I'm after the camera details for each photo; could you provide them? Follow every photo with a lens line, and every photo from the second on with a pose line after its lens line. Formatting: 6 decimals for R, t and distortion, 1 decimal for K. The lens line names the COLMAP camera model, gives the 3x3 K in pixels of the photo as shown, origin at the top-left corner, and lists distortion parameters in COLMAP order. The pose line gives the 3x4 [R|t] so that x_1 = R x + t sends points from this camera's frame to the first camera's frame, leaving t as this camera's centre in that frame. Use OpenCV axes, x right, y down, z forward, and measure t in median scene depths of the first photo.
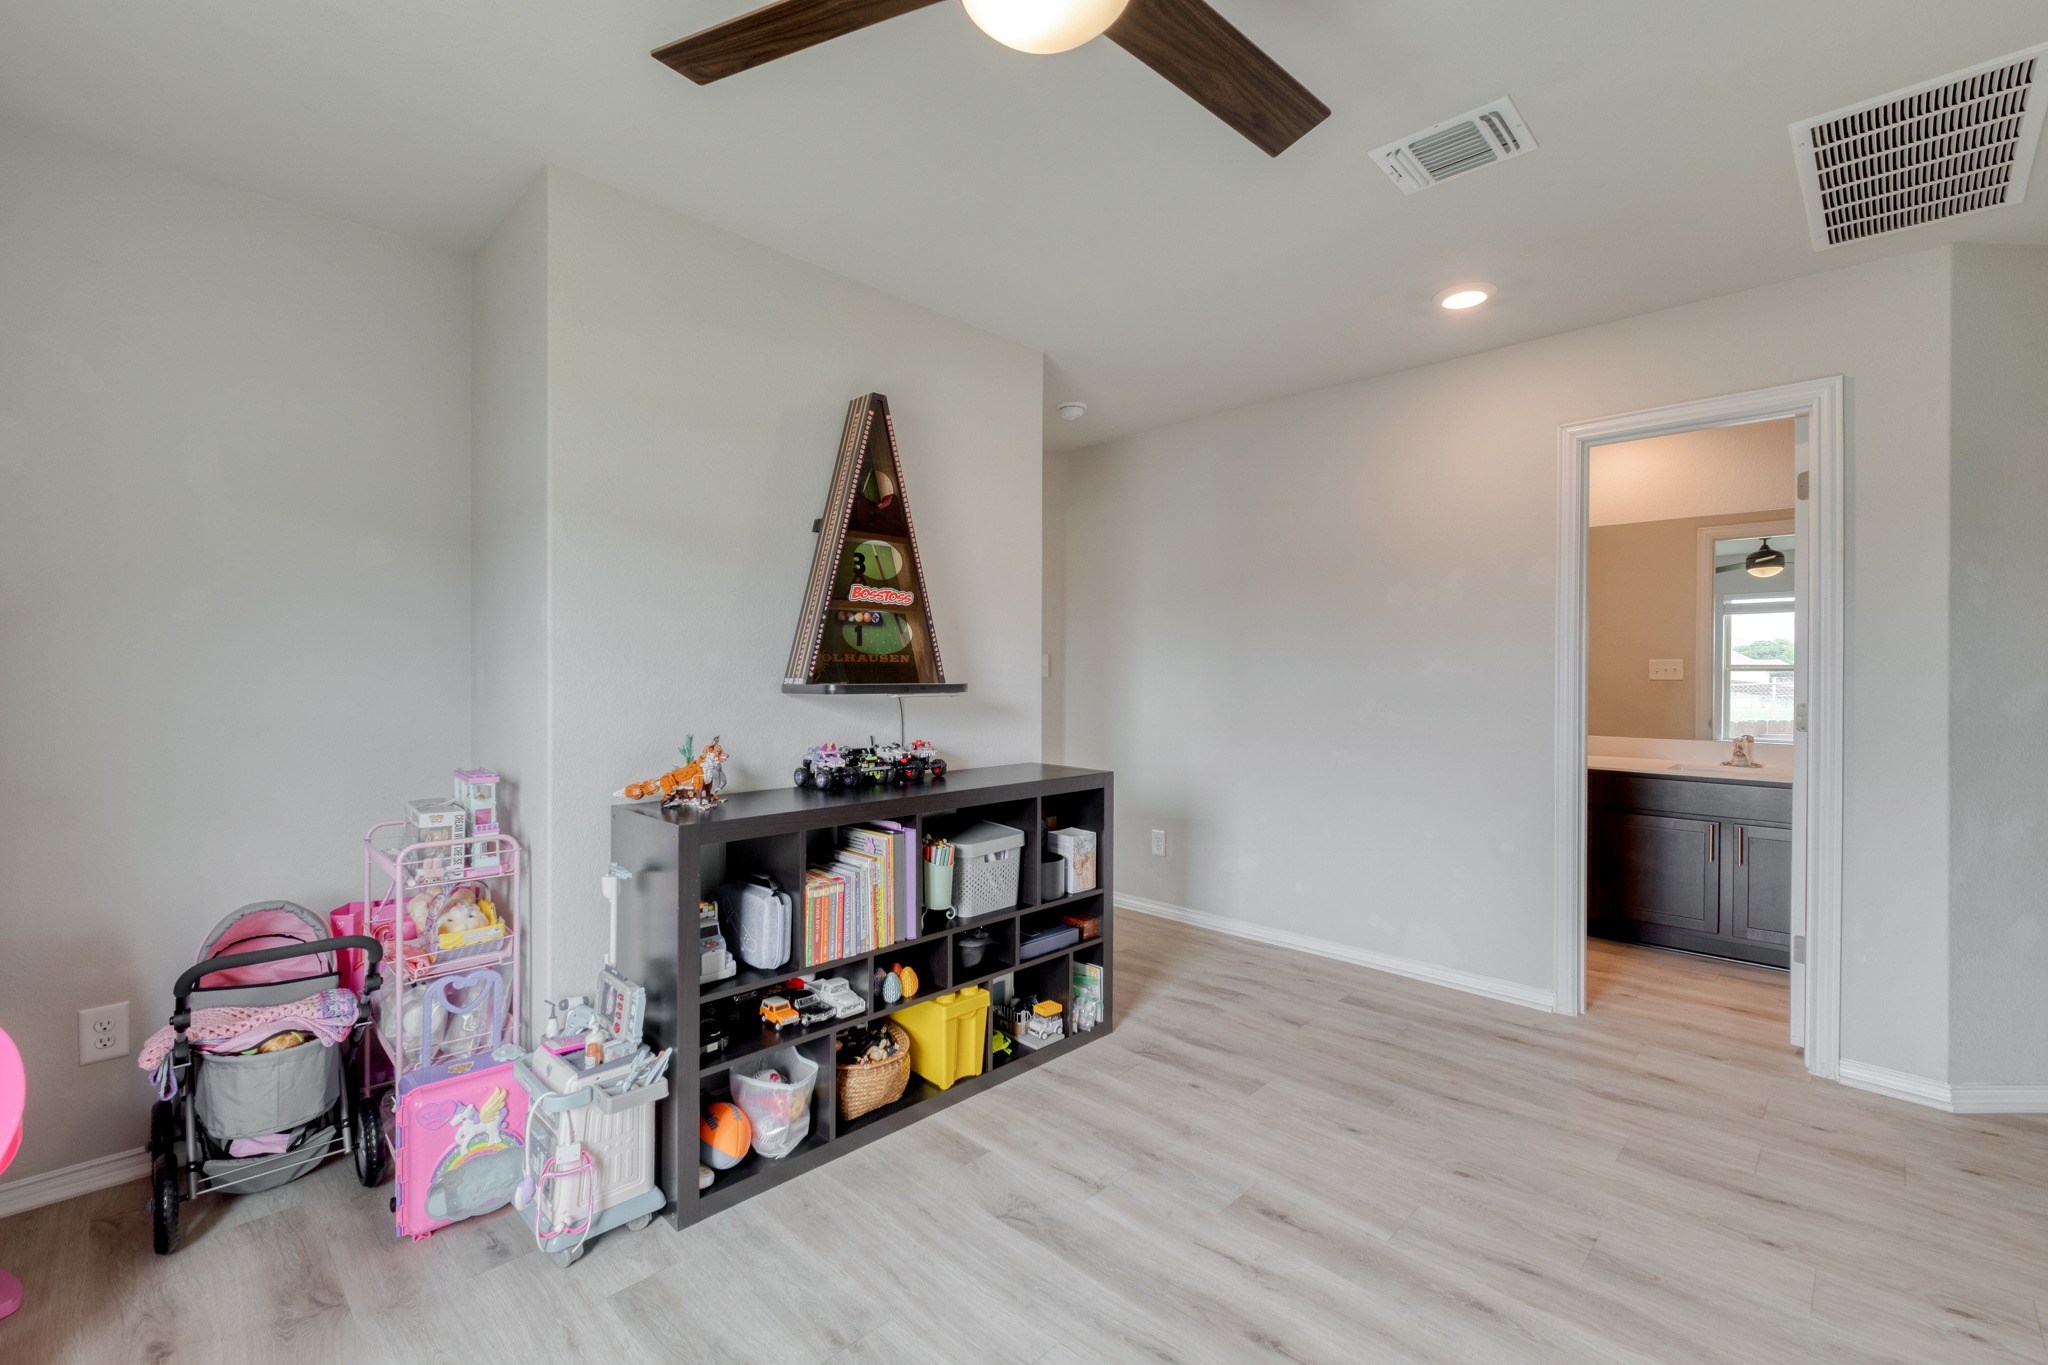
lens RADIAL K [[891.5, 0, 1029.7], [0, 891.5, 686.0], [0, 0, 1]] dist [0.002367, -0.000132]
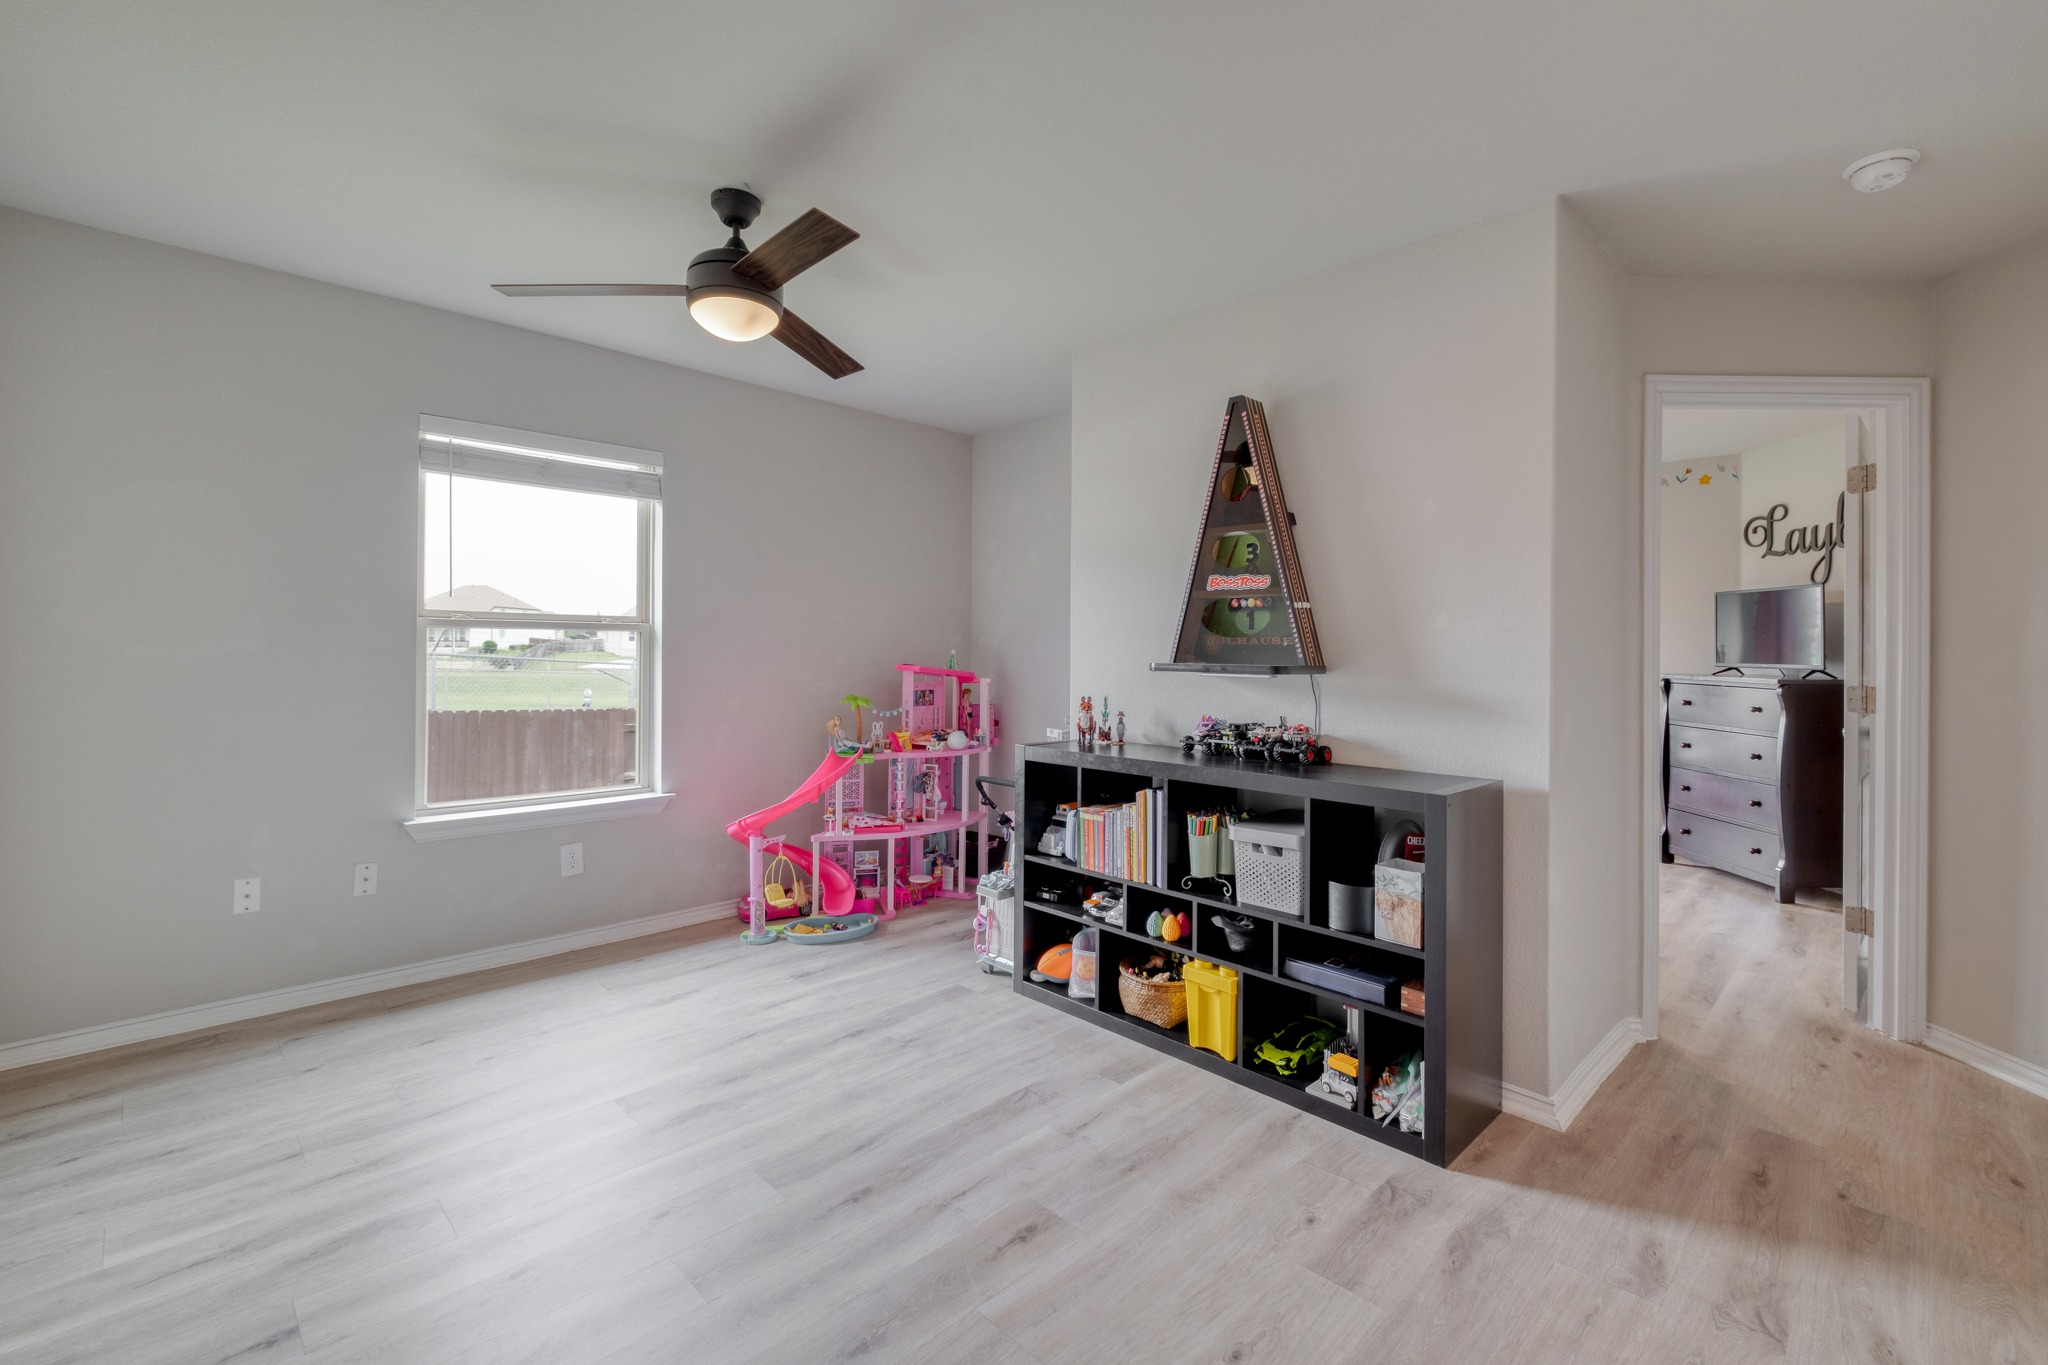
lens RADIAL K [[913.2, 0, 1020.9], [0, 913.2, 647.2], [0, 0, 1]] dist [-0.001069, -0.000387]
pose [[-0.034124, -0.001267, -0.999417, 0.955493], [-0.029259, 0.999572, -0.000268, -0.015343], [0.998989, 0.029233, -0.034146, 0.784278]]
